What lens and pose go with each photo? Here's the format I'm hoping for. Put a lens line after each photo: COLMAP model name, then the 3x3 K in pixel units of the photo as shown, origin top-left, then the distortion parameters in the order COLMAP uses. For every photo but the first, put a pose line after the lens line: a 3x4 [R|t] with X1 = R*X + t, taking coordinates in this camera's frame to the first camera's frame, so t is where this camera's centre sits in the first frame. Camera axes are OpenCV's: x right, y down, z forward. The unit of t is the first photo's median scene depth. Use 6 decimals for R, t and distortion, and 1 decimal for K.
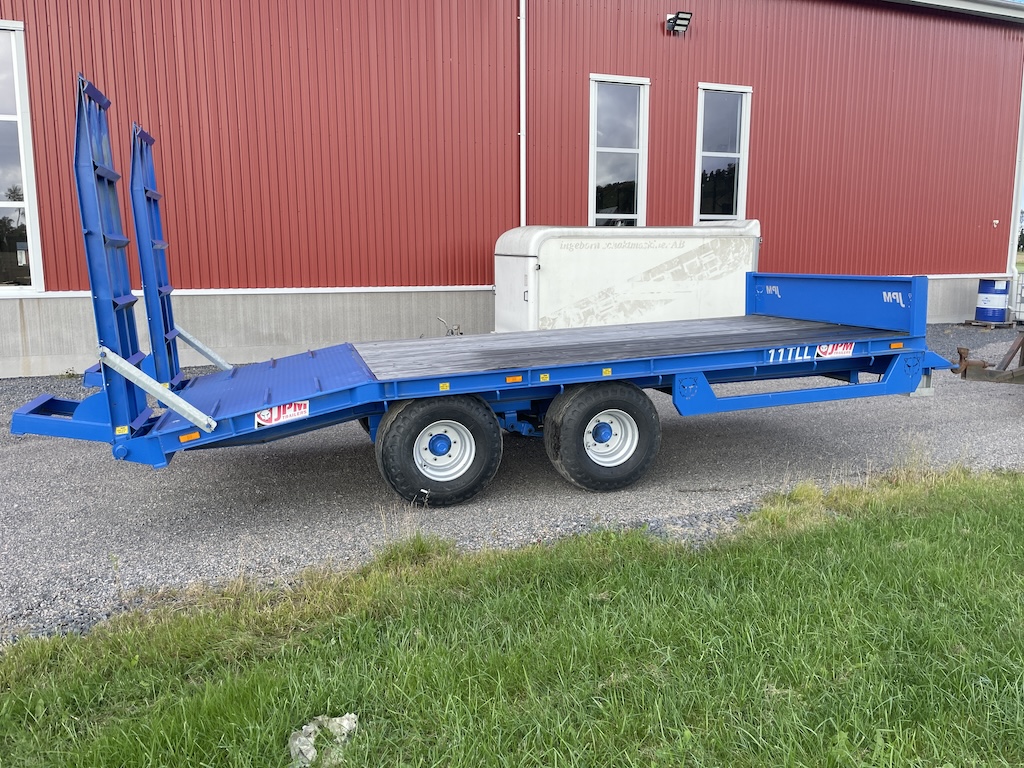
lens RADIAL K [[769.6, 0, 515.2], [0, 769.6, 387.0], [0, 0, 1]] dist [0.091288, -0.123919]
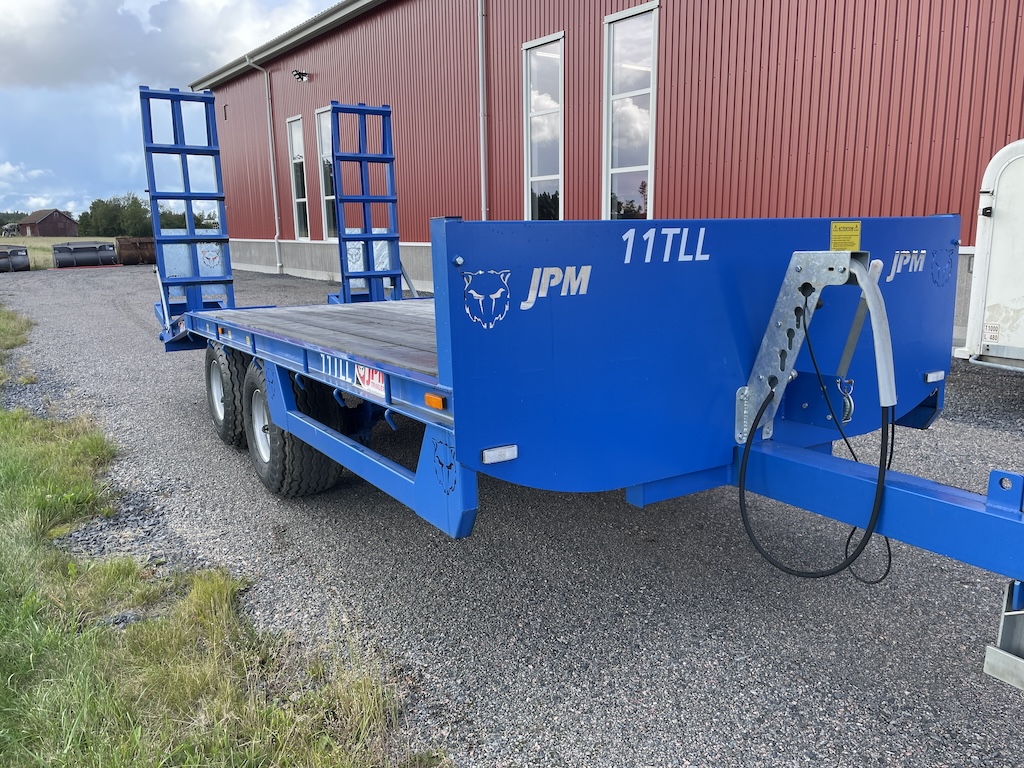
lens RADIAL K [[766.7, 0, 506.5], [0, 766.7, 396.8], [0, 0, 1]] dist [0.096452, -0.132223]
pose [[0.248728, 0.206540, -0.946296, 0.707619], [-0.150290, 0.973396, 0.172952, -0.104515], [0.956842, 0.099201, 0.273152, 0.774461]]
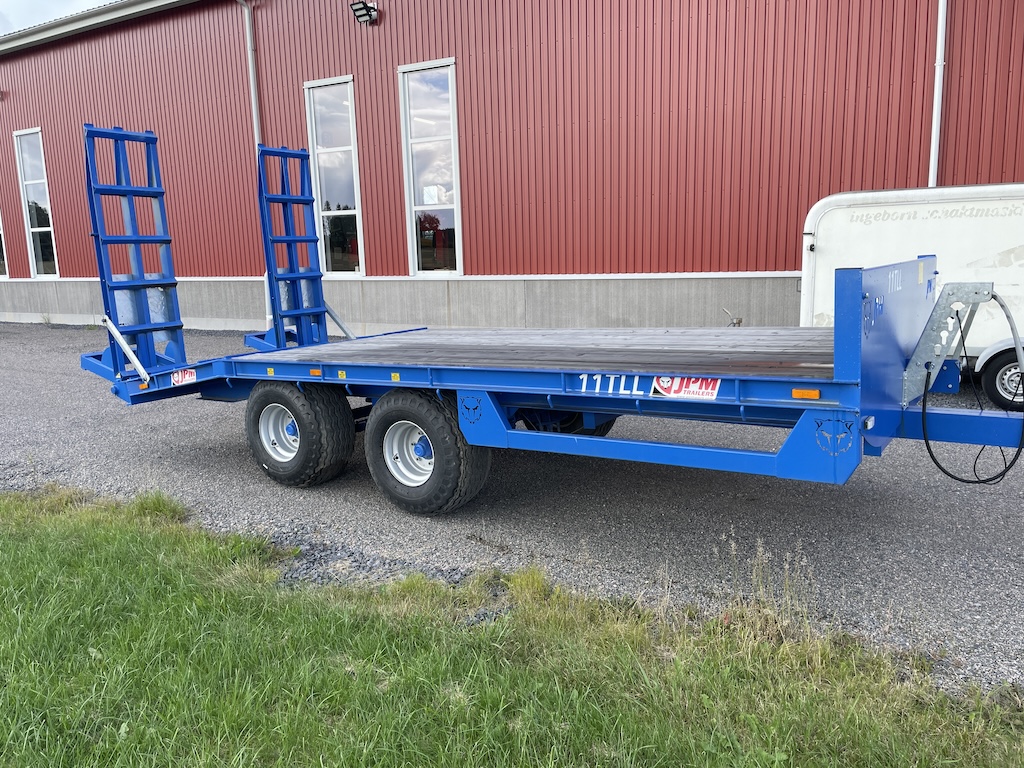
lens RADIAL K [[766.7, 0, 506.5], [0, 766.7, 396.8], [0, 0, 1]] dist [0.096452, -0.132223]
pose [[0.629533, 0.132843, -0.765533, 0.643807], [-0.104404, 0.990803, 0.086078, -0.063187], [0.769927, 0.025735, 0.637613, 0.403016]]
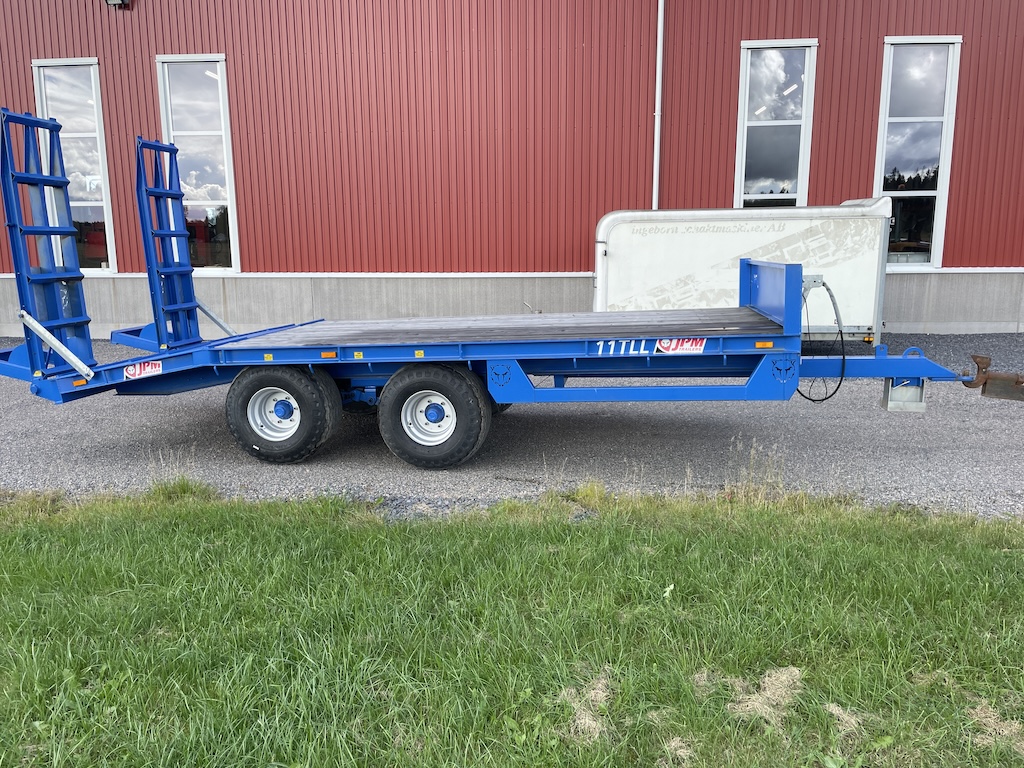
lens RADIAL K [[766.7, 0, 506.5], [0, 766.7, 396.8], [0, 0, 1]] dist [0.096452, -0.132223]
pose [[0.902207, 0.080207, -0.423780, 0.497227], [-0.067767, 0.996714, 0.044370, -0.011560], [0.425946, -0.011312, 0.904678, 0.082626]]
